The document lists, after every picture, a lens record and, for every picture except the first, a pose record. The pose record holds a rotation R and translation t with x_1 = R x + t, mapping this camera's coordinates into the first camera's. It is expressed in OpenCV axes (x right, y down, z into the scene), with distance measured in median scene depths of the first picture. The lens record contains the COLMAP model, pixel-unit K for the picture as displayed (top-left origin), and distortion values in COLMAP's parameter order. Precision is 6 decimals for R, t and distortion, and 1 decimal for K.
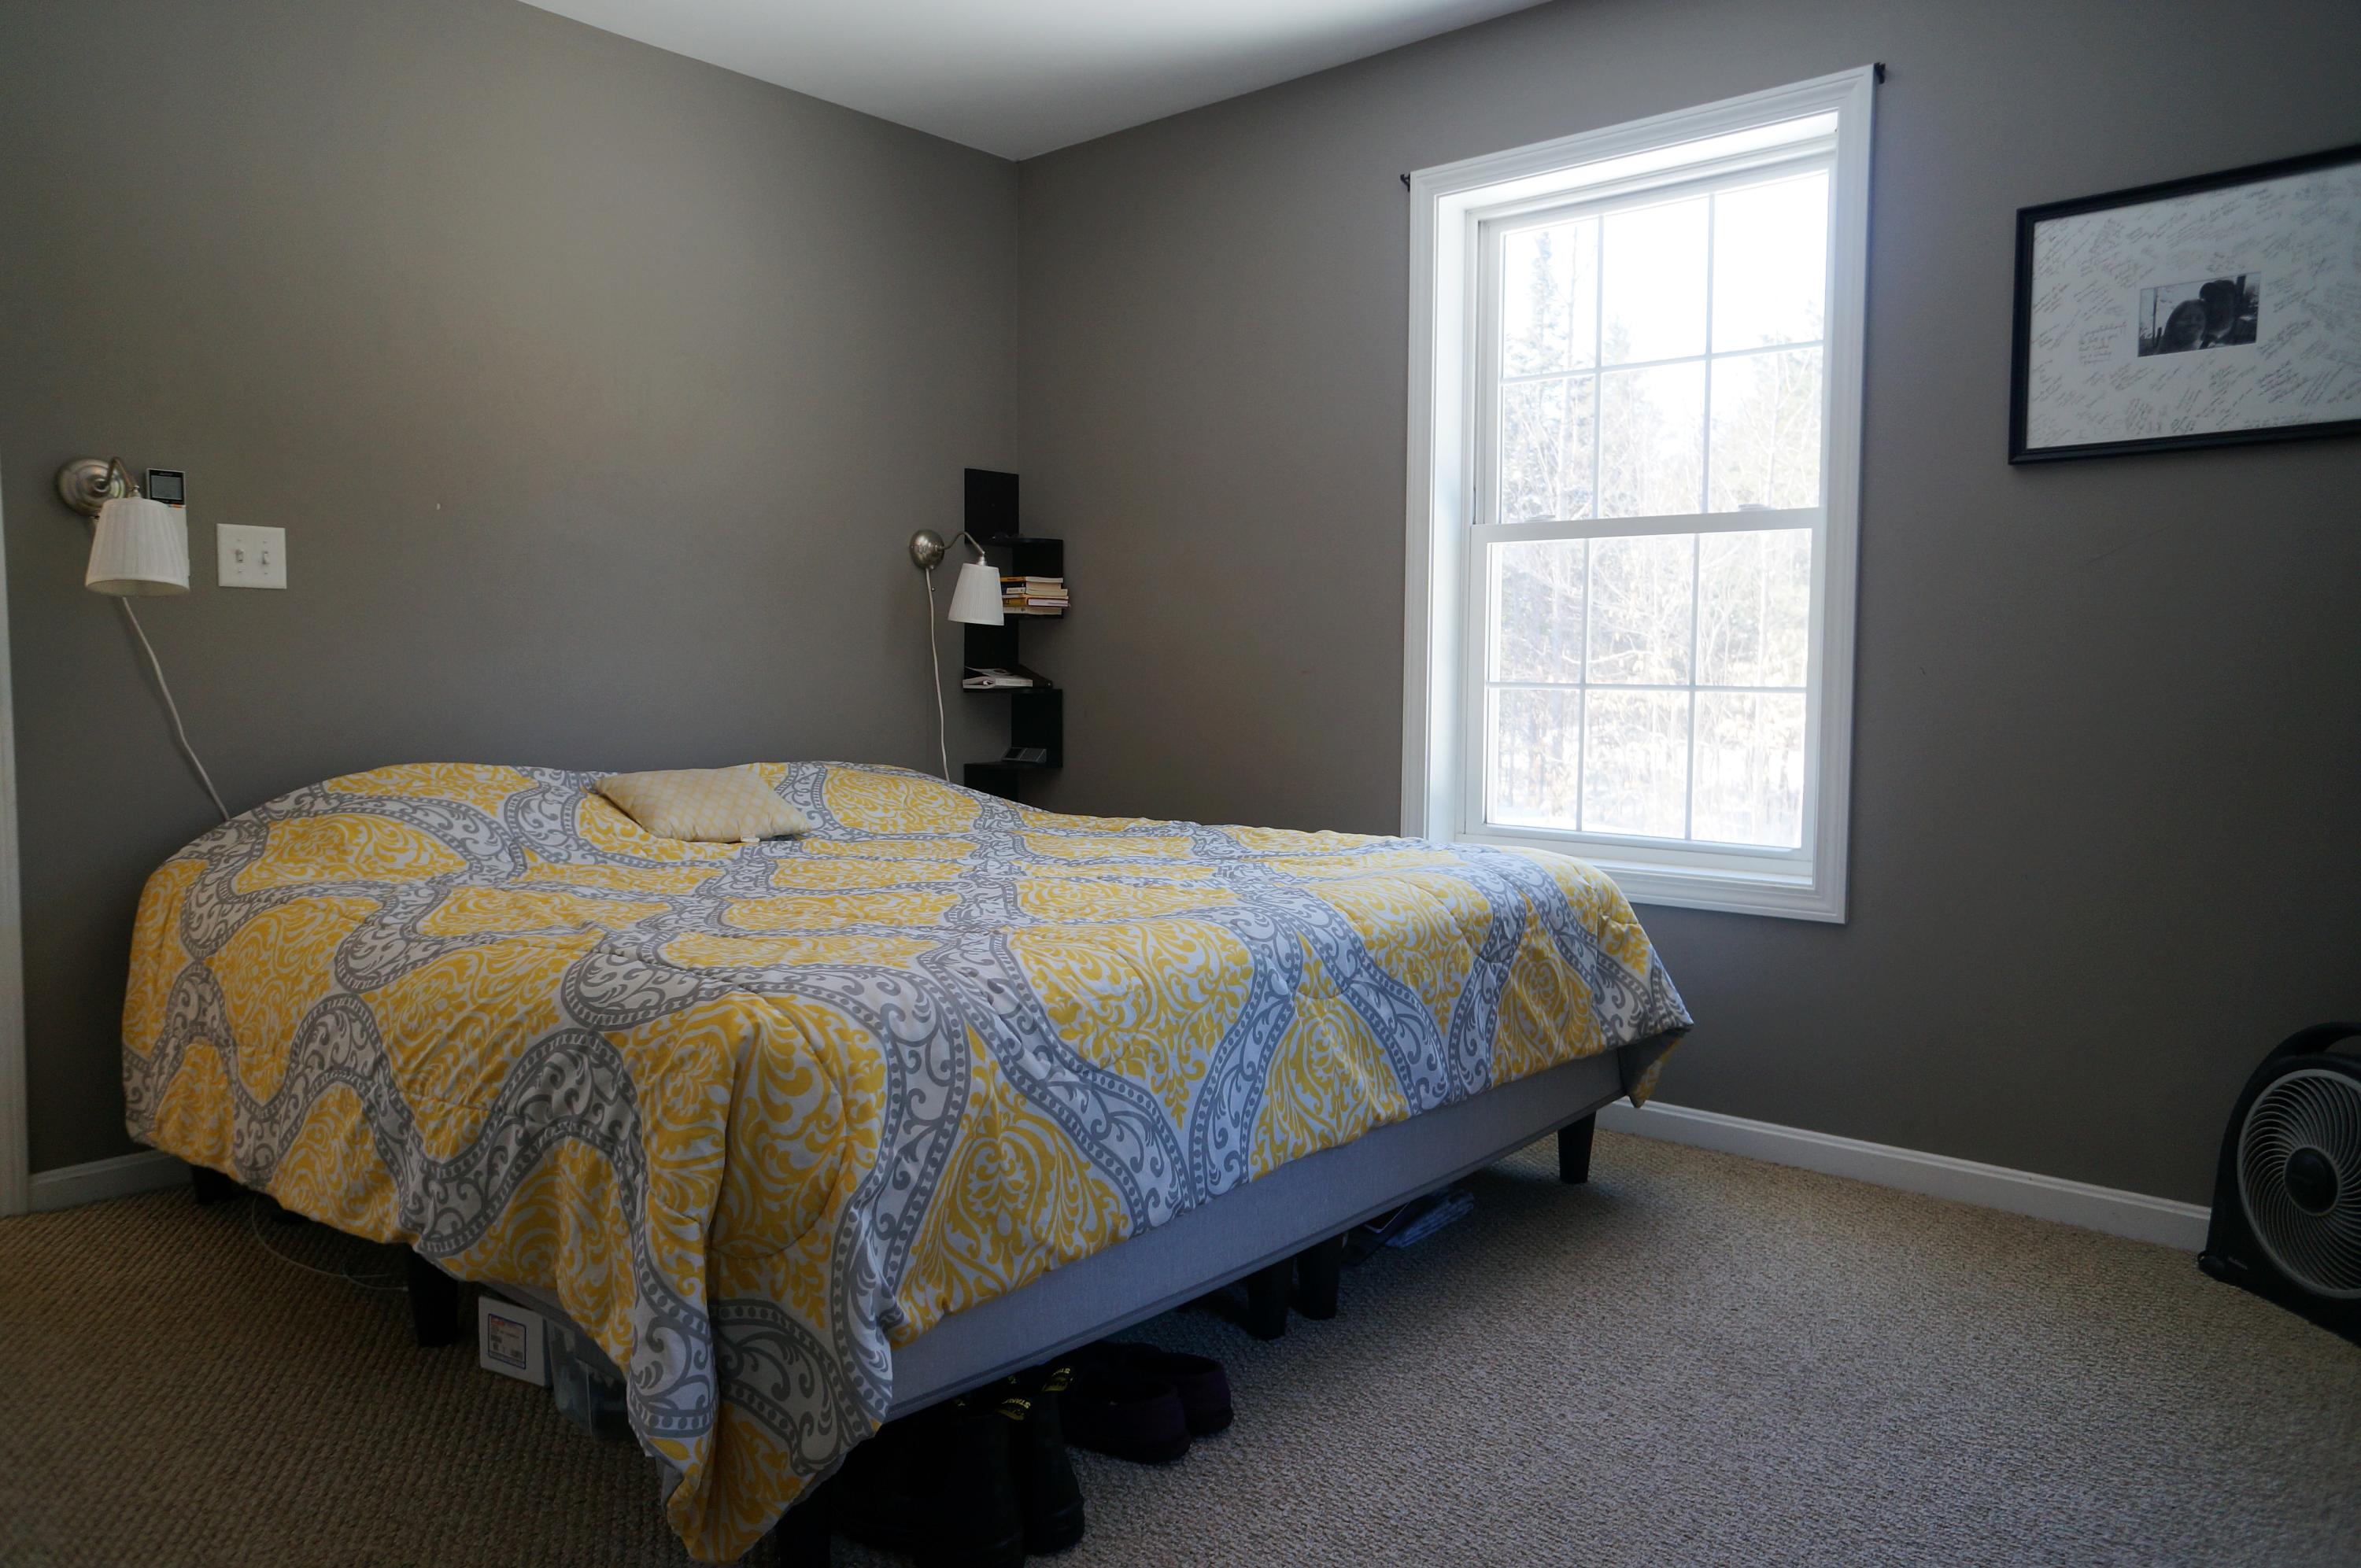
lens RADIAL K [[1606.2, 0, 1179.0], [0, 1606.2, 784.6], [0, 0, 1]] dist [-0.028316, 0.034835]
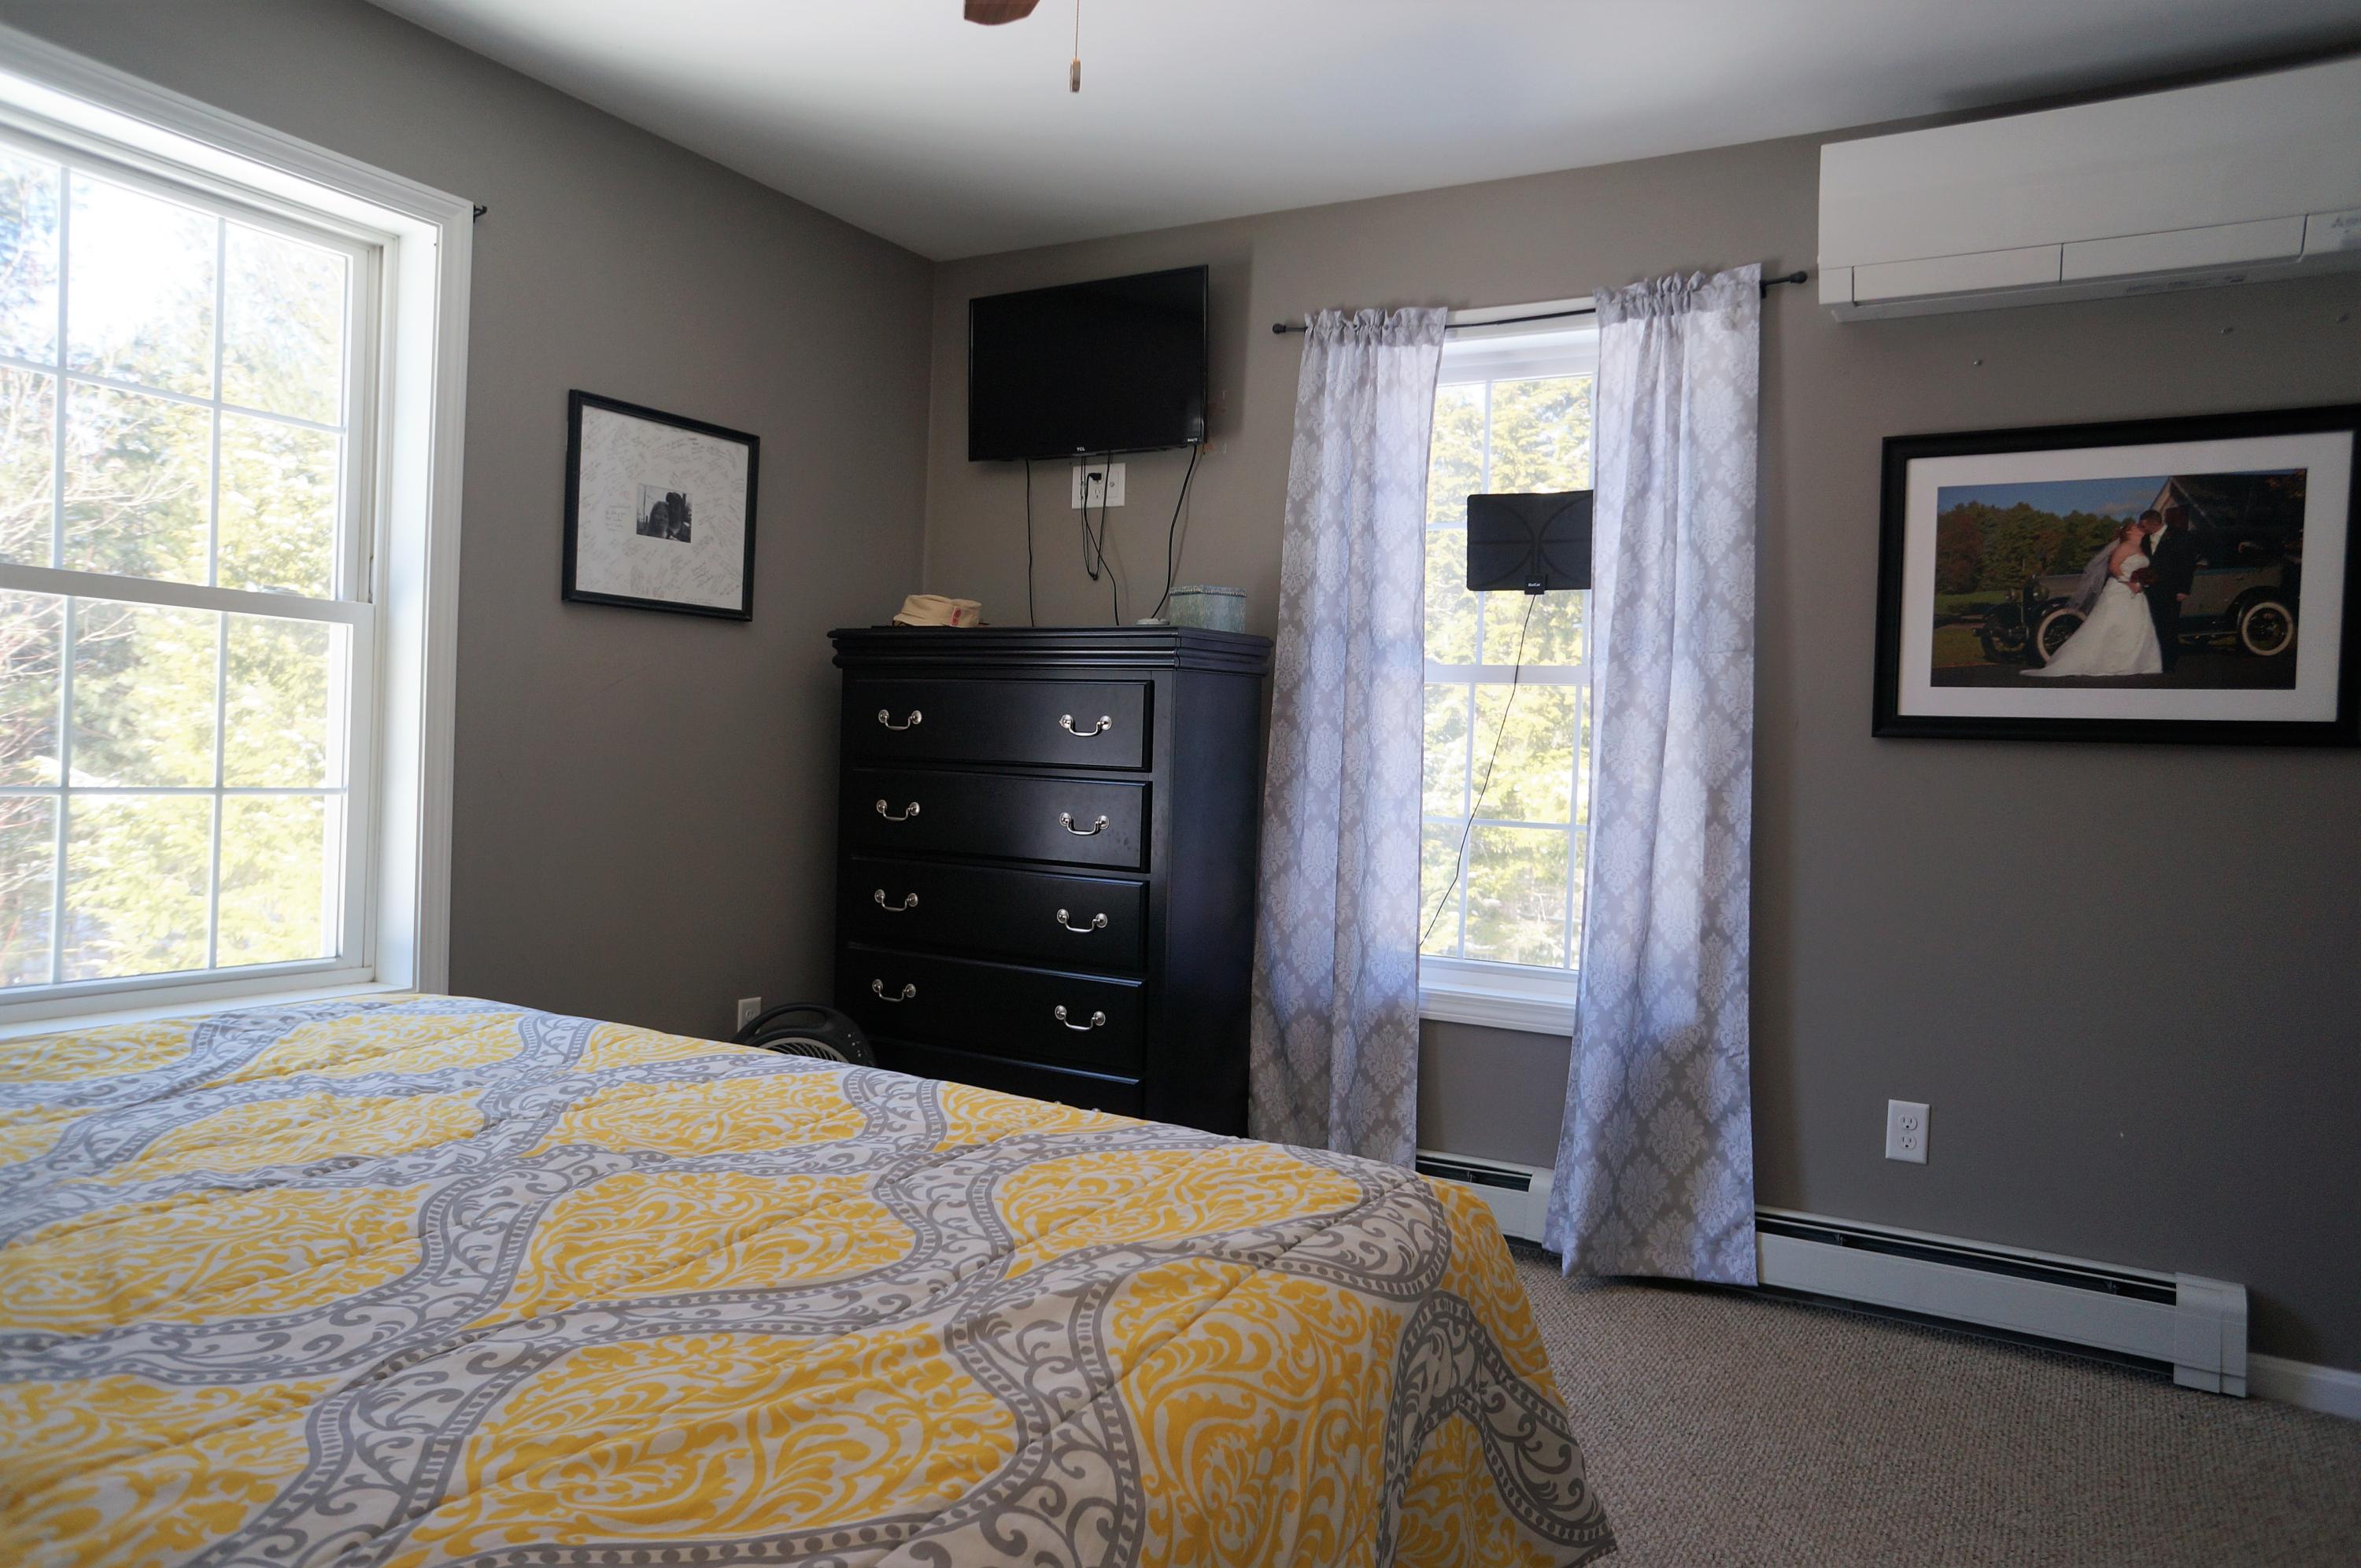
lens RADIAL K [[1606.2, 0, 1172.0], [0, 1606.2, 773.3], [0, 0, 1]] dist [-0.028316, 0.034835]
pose [[-0.214809, -0.025872, 0.976313, -0.770580], [0.030424, 0.998987, 0.033167, -0.104390], [-0.976182, 0.036828, -0.213805, 0.863504]]
